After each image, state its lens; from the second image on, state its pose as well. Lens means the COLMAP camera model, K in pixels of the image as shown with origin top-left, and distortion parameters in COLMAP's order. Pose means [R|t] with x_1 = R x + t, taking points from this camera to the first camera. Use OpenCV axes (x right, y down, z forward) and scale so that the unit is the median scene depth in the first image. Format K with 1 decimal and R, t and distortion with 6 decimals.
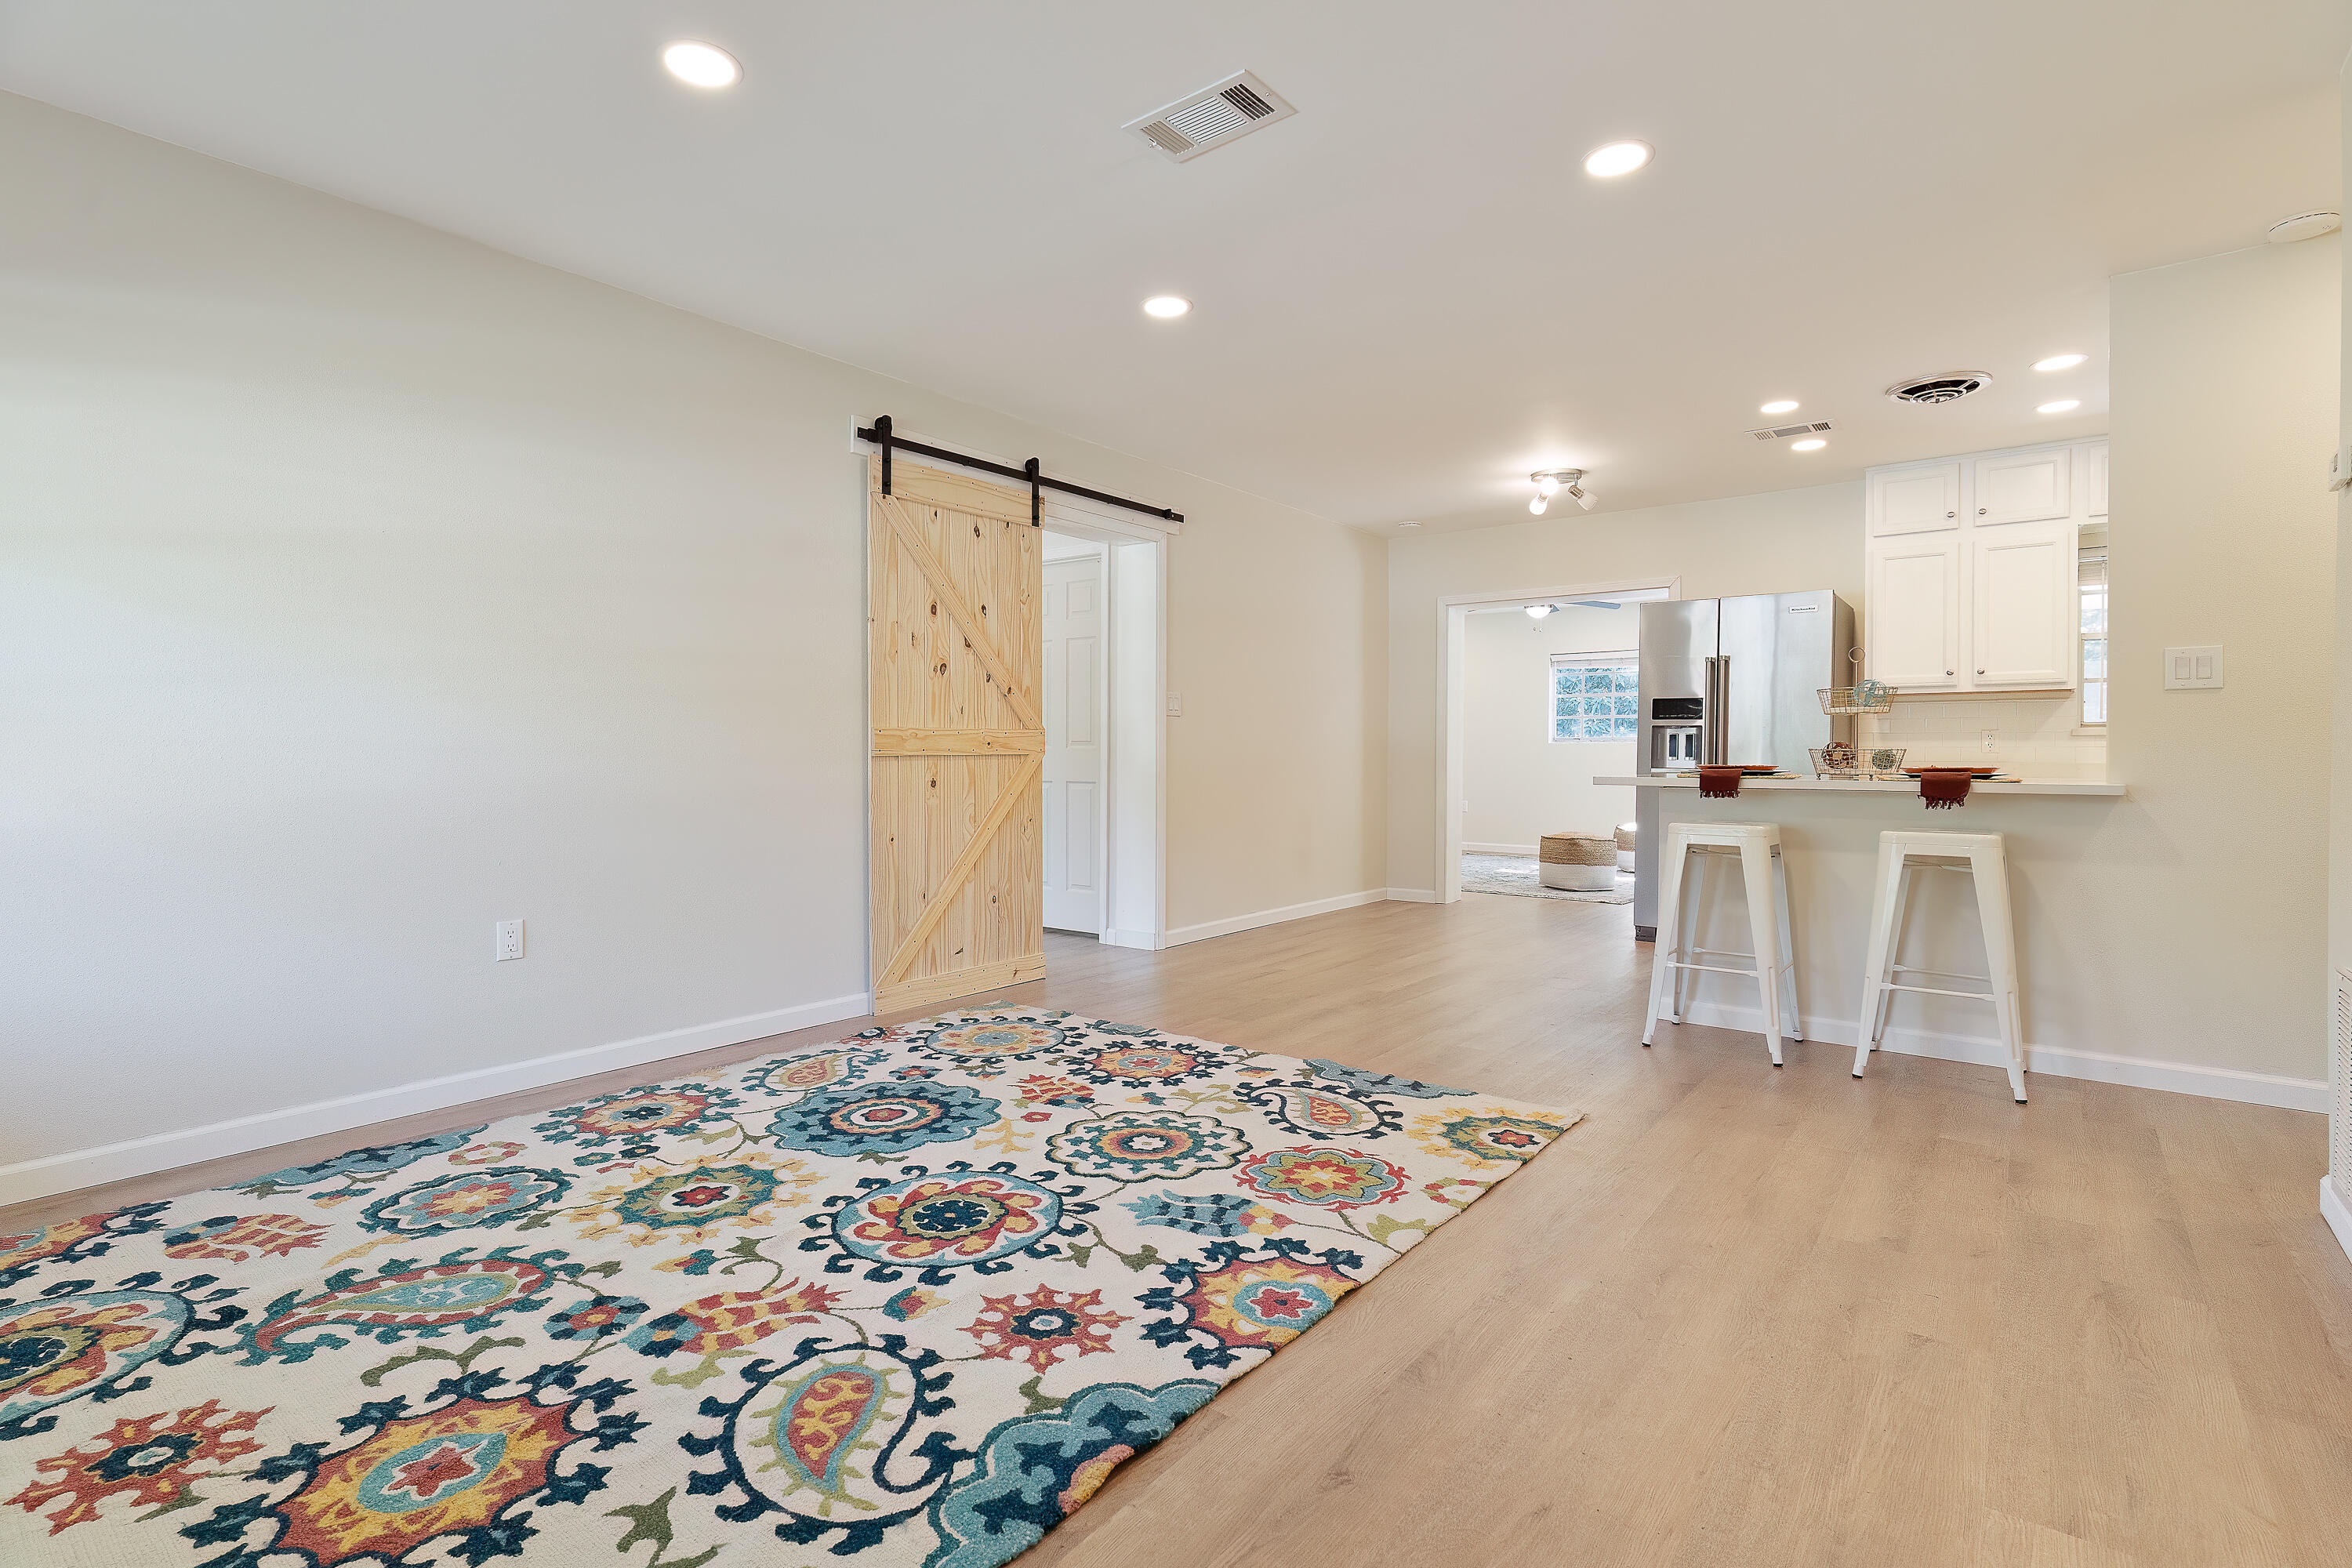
lens RADIAL K [[1118.2, 0, 1176.1], [0, 1118.2, 761.5], [0, 0, 1]] dist [0.001734, 0.000012]
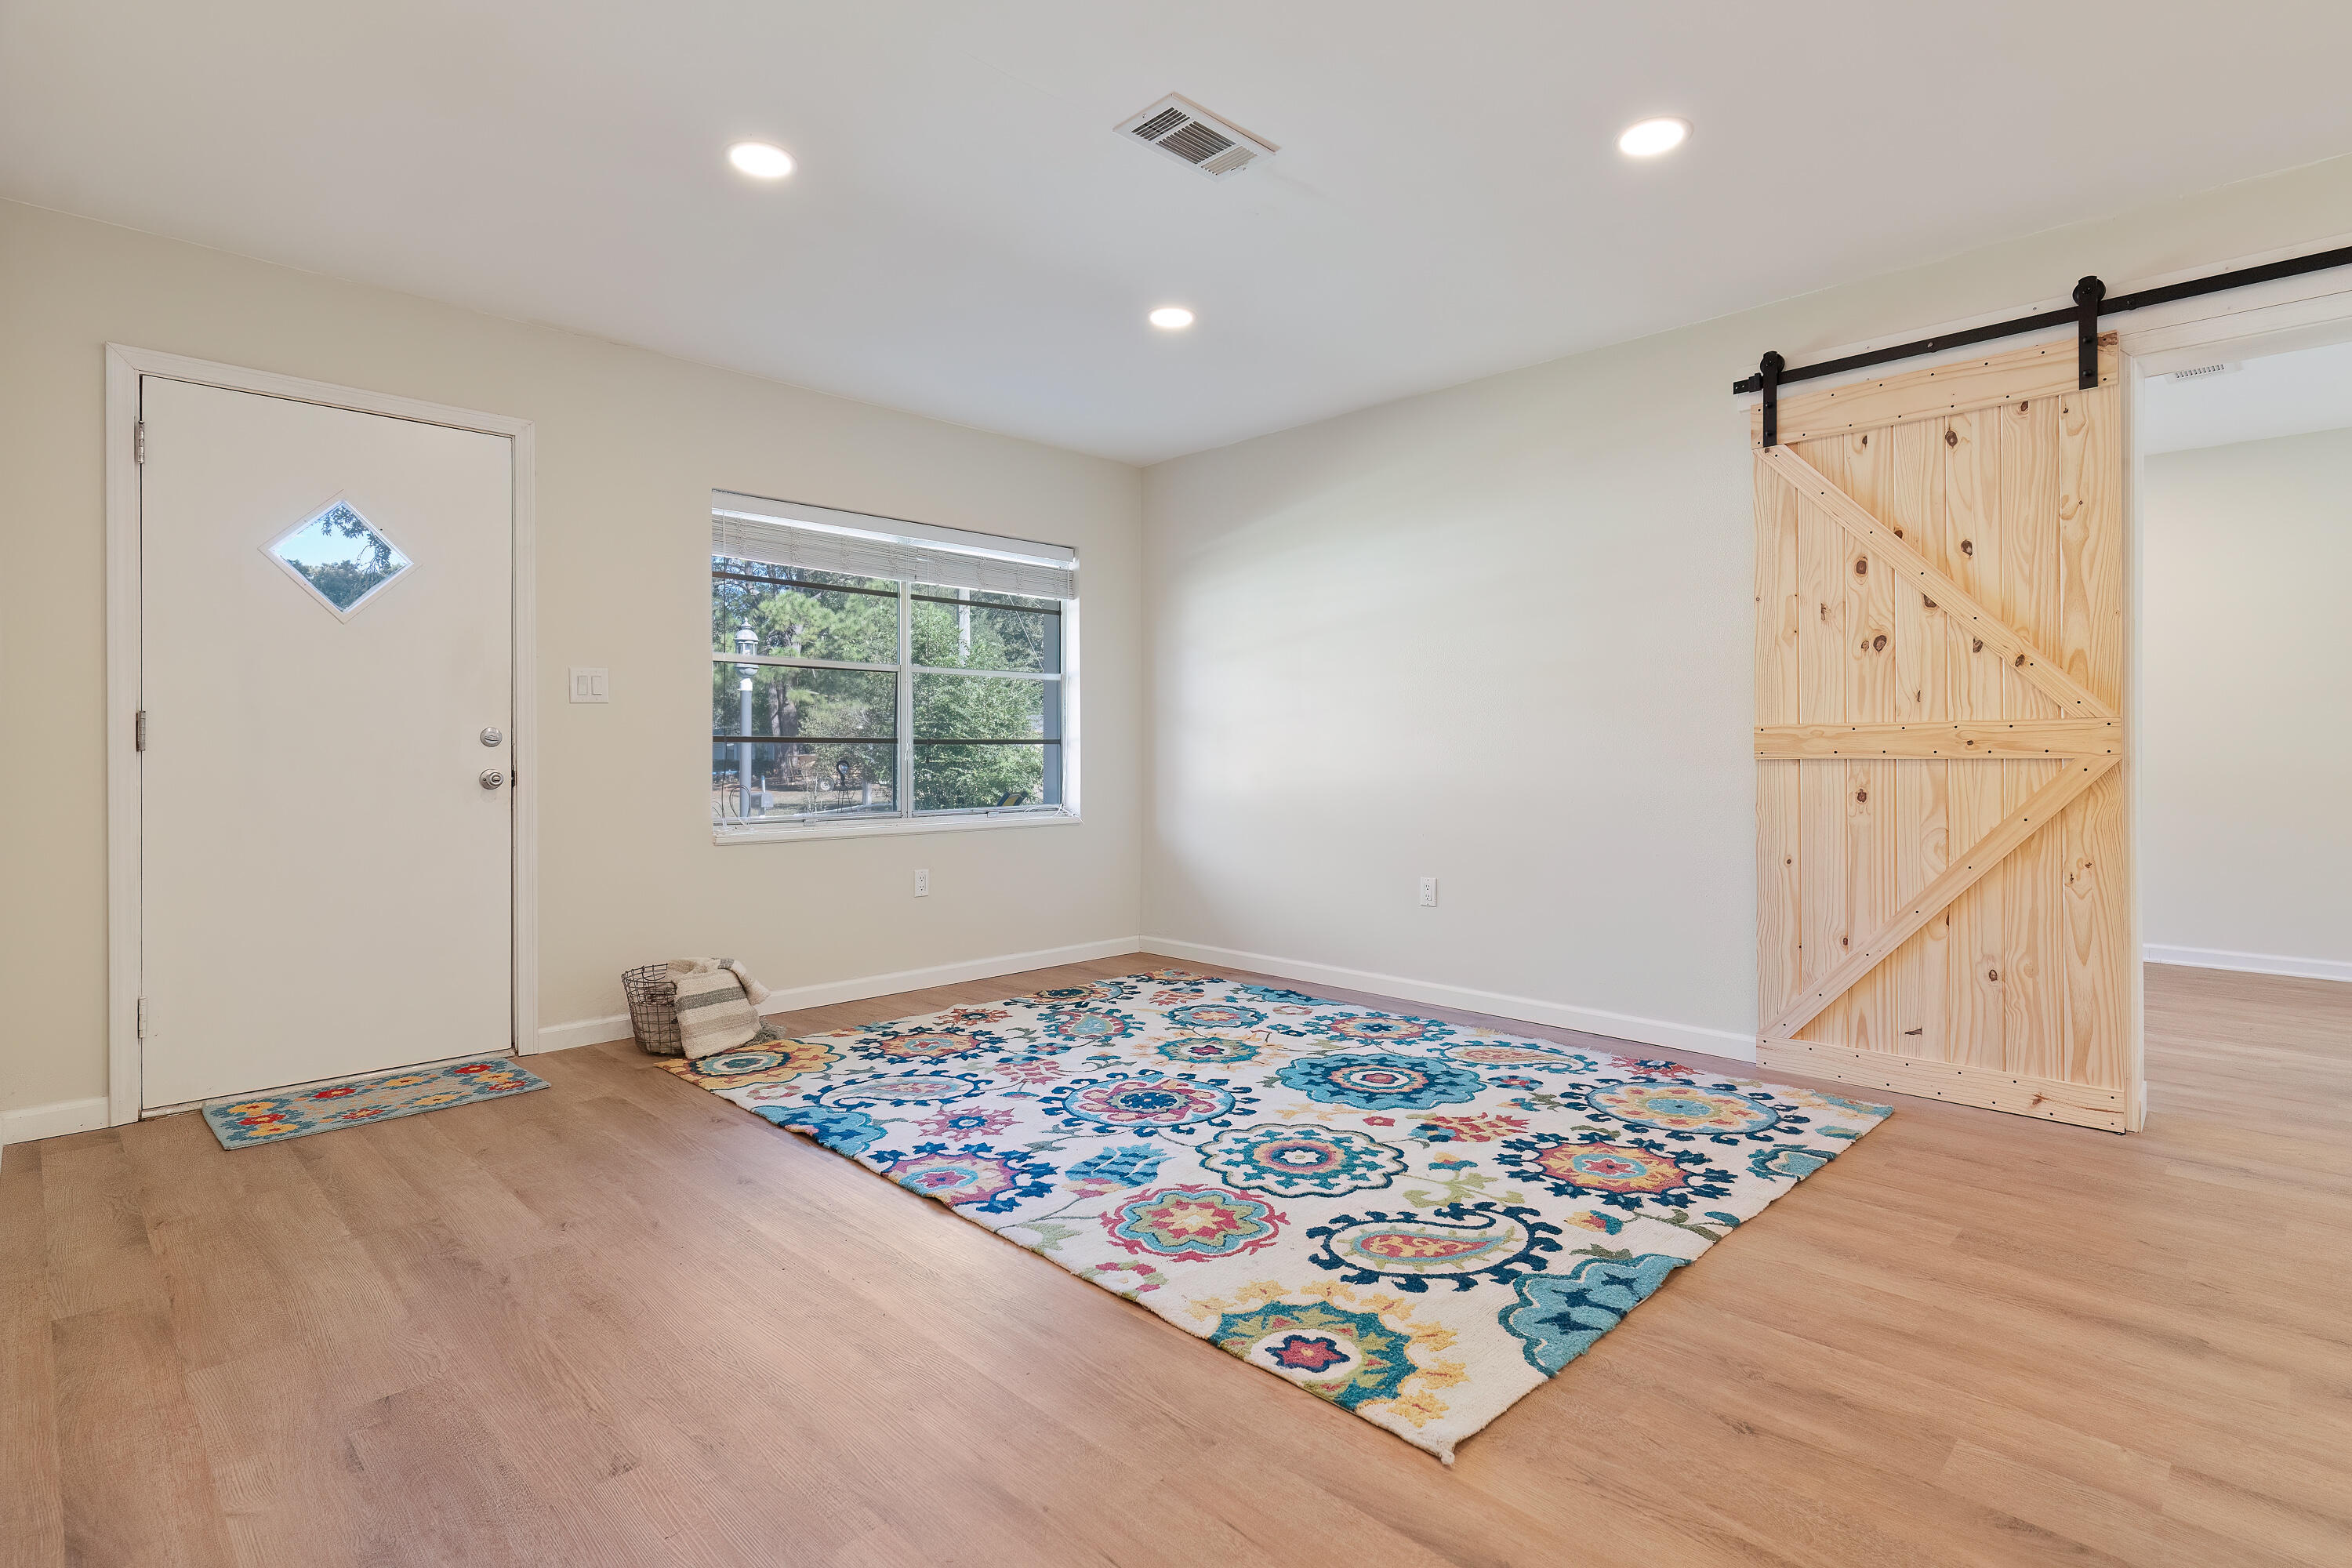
lens RADIAL K [[1142.1, 0, 1175.1], [0, 1142.1, 759.5], [0, 0, 1]] dist [-0.001467, -0.000292]
pose [[-0.122821, 0.004421, -0.992419, 0.834572], [-0.008544, 0.999948, 0.005512, -0.007649], [0.992392, 0.009156, -0.122777, 0.867704]]
